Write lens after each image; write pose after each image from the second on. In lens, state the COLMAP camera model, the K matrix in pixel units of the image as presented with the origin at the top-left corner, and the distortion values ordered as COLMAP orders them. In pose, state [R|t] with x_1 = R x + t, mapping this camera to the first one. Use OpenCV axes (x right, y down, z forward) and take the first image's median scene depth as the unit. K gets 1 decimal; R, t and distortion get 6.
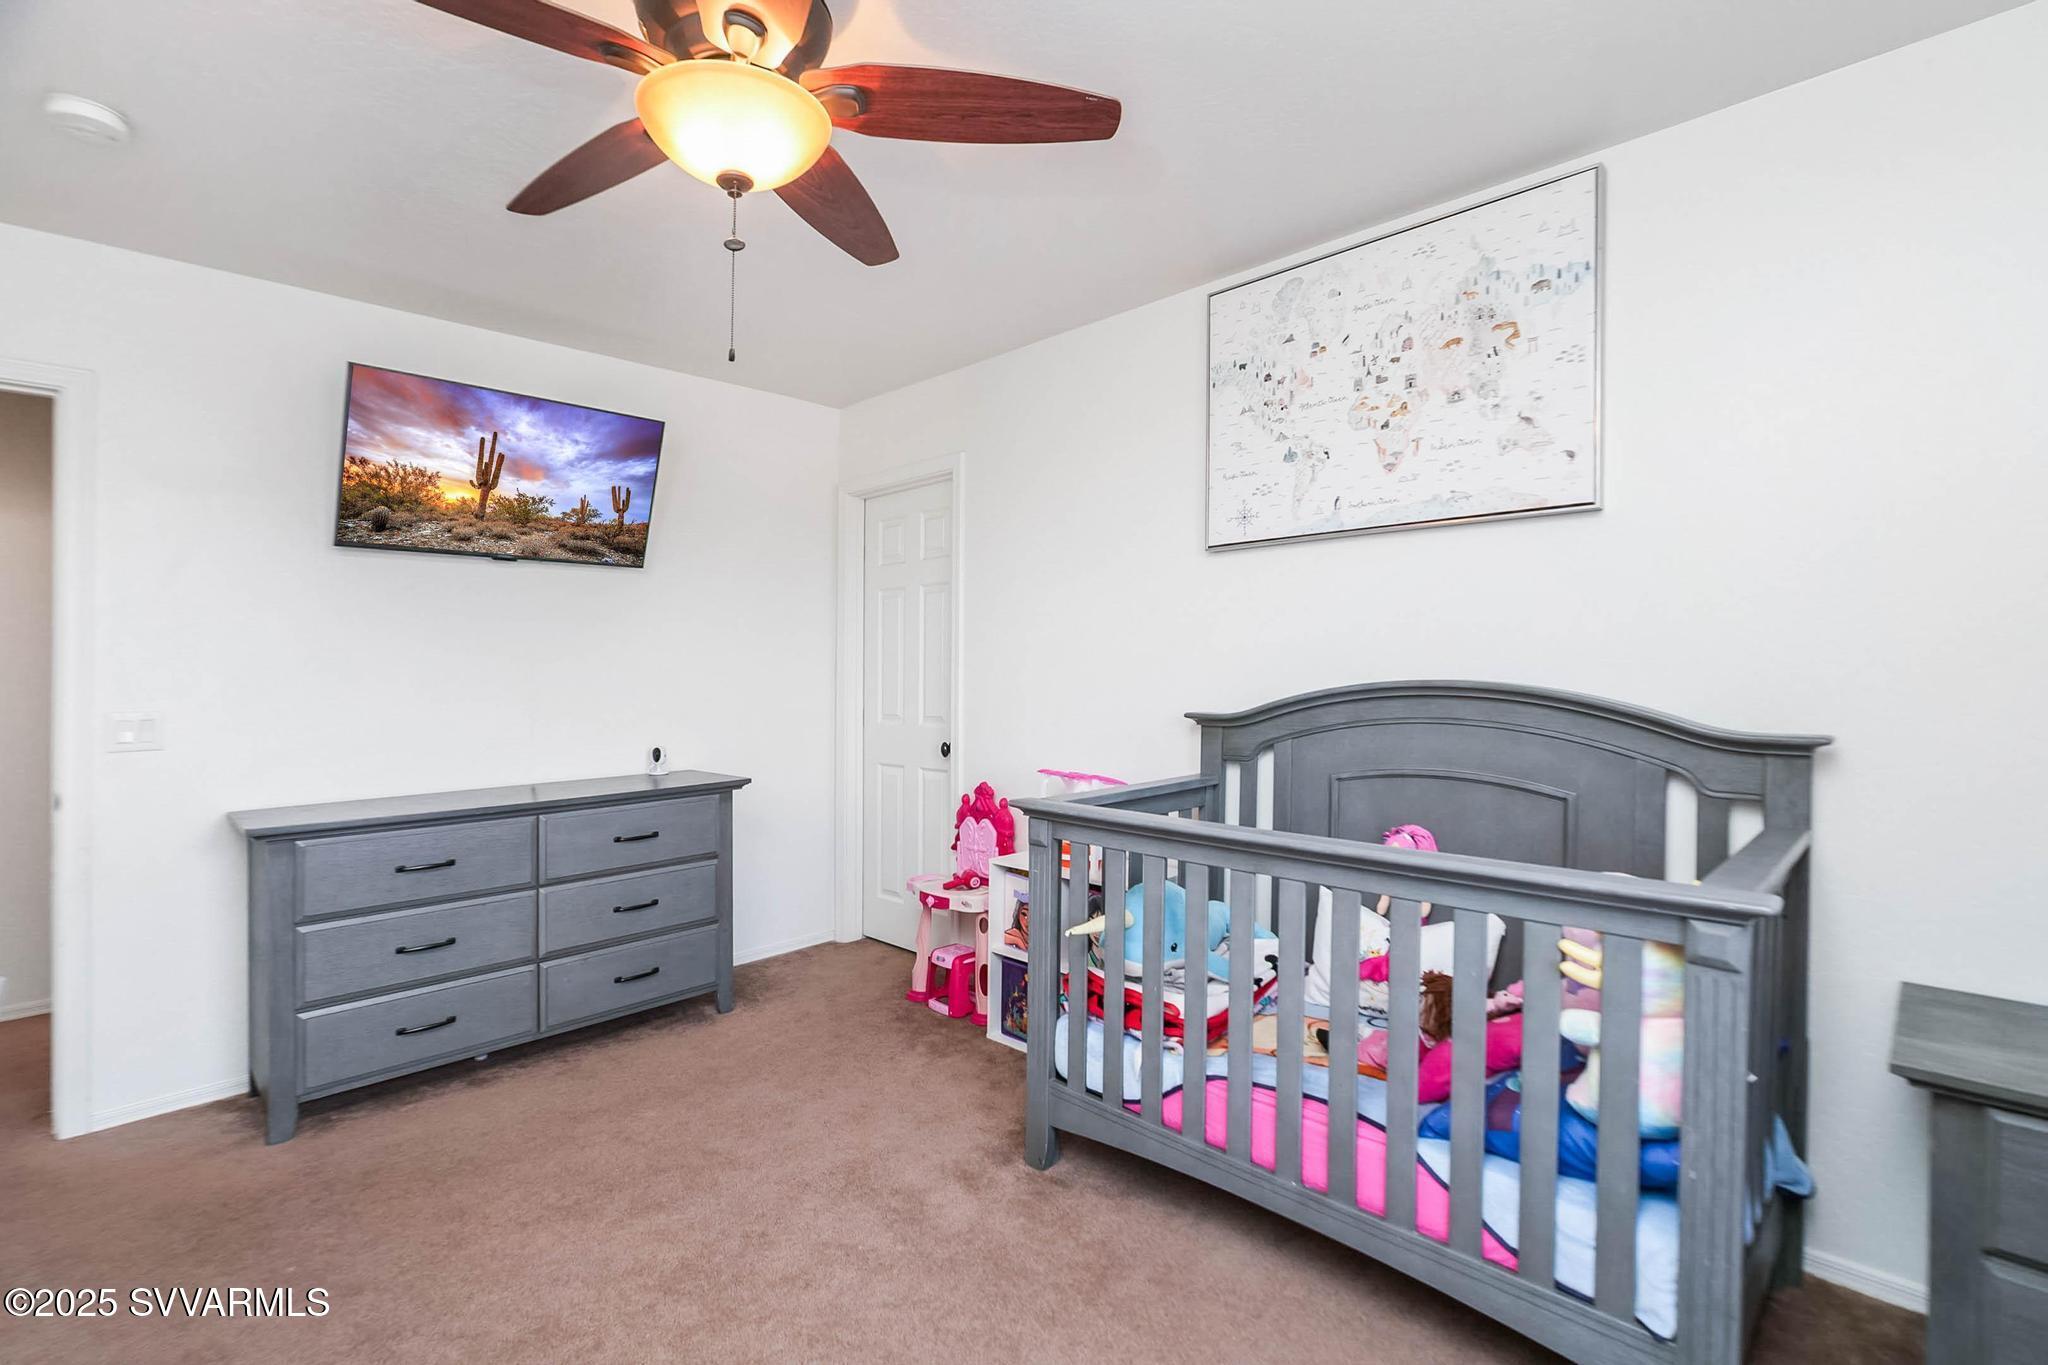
lens RADIAL K [[924.6, 0, 1028.9], [0, 924.6, 668.6], [0, 0, 1]] dist [-0.001225, -0.000195]
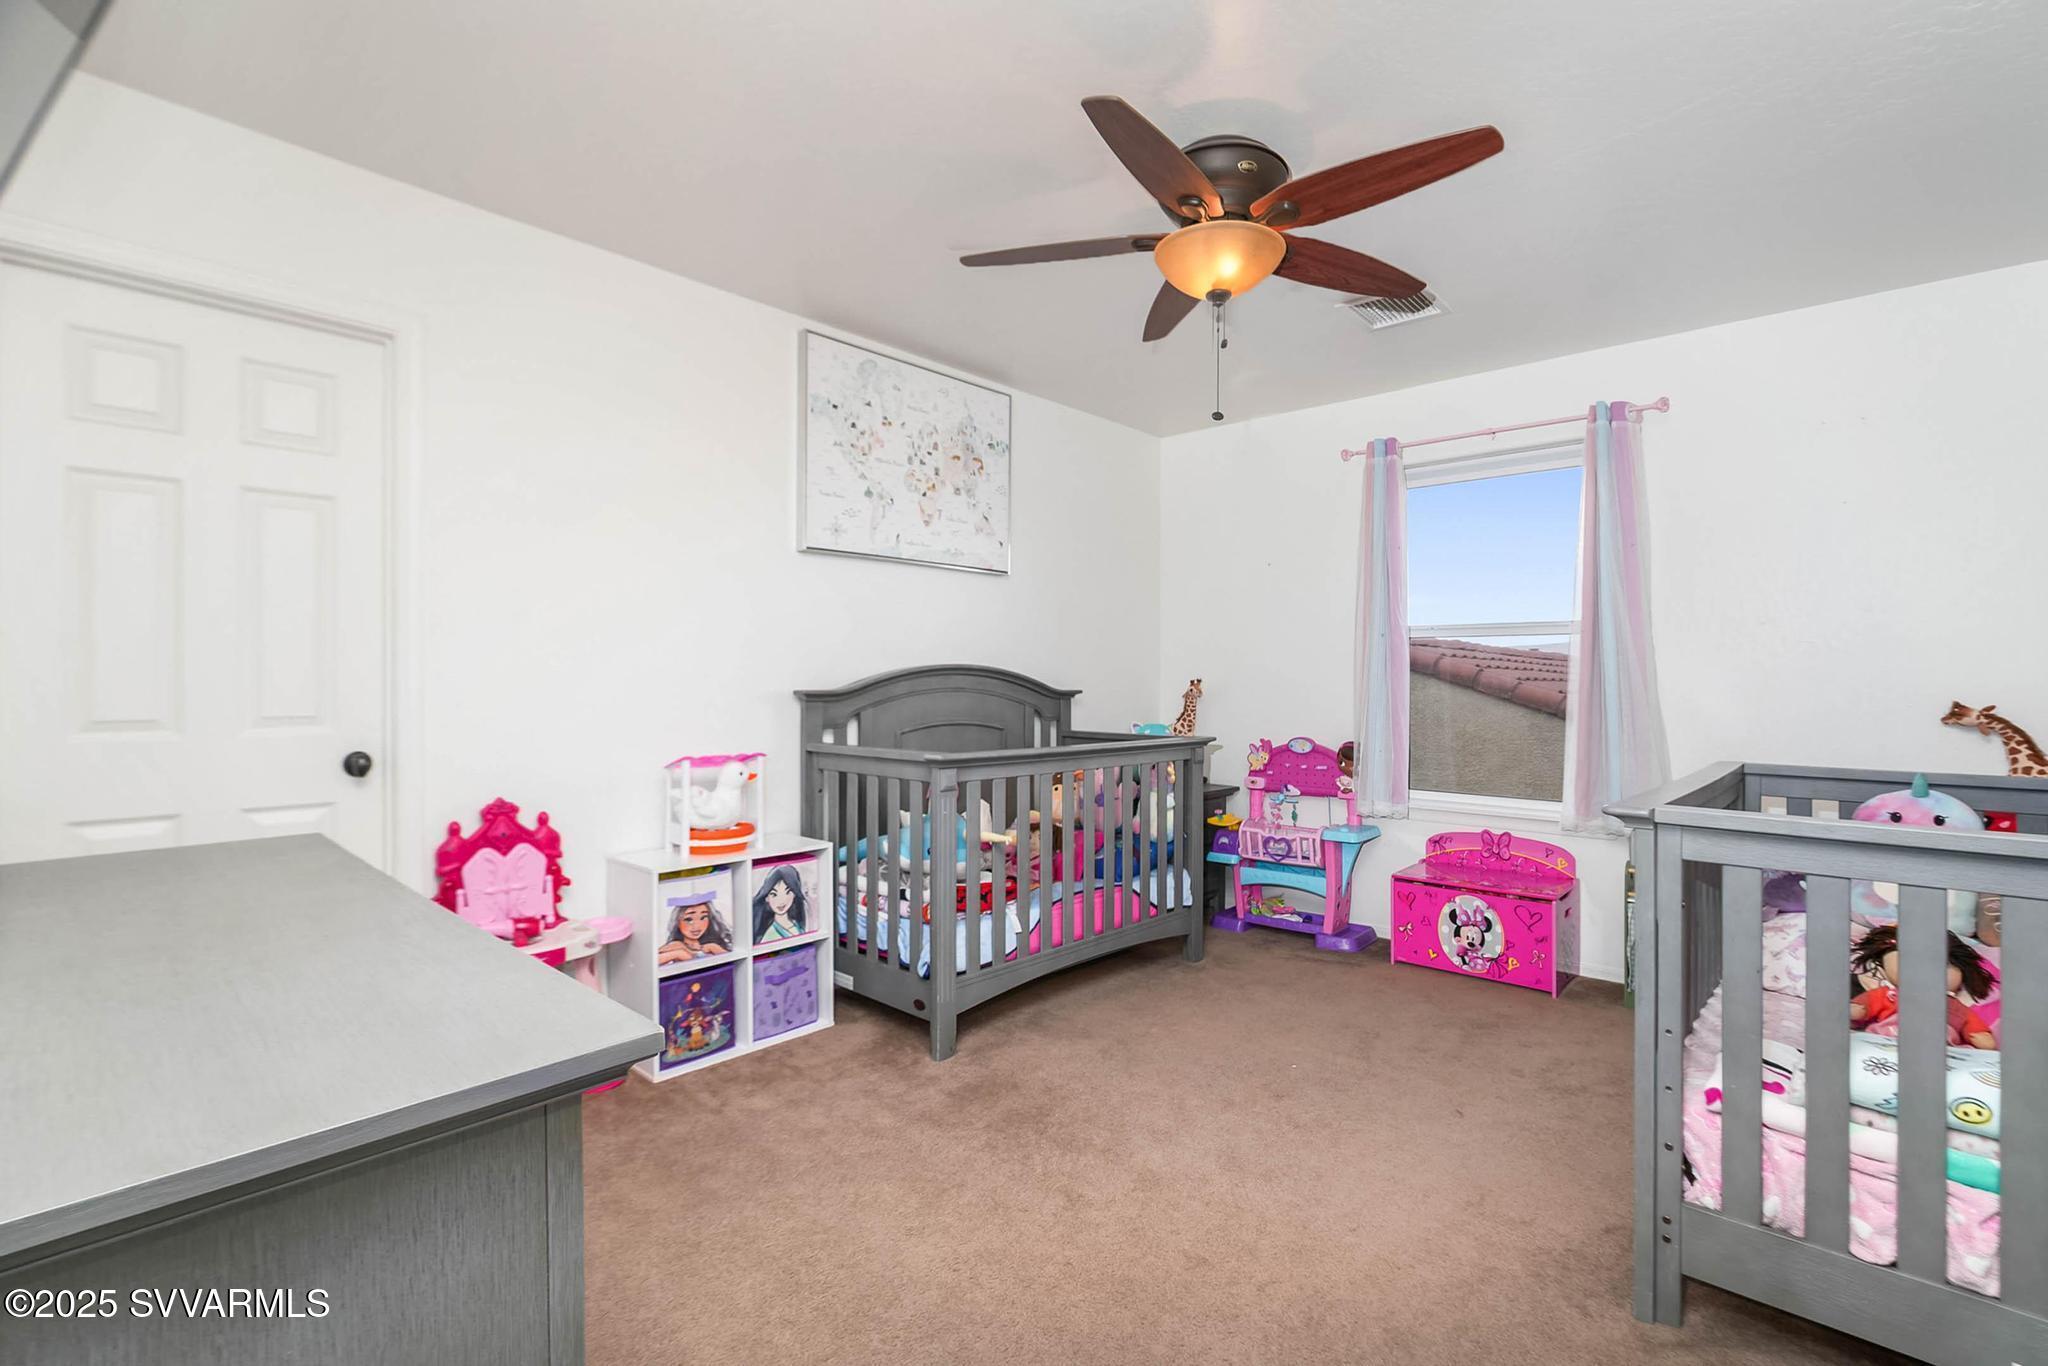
lens RADIAL K [[940.4, 0, 1030.3], [0, 940.4, 699.5], [0, 0, 1]] dist [0.000643, -0.000019]
pose [[-0.020329, -0.006219, 0.999774, -1.155131], [0.003297, 0.999975, 0.006287, 0.061335], [-0.999788, 0.003424, -0.020308, 0.866832]]
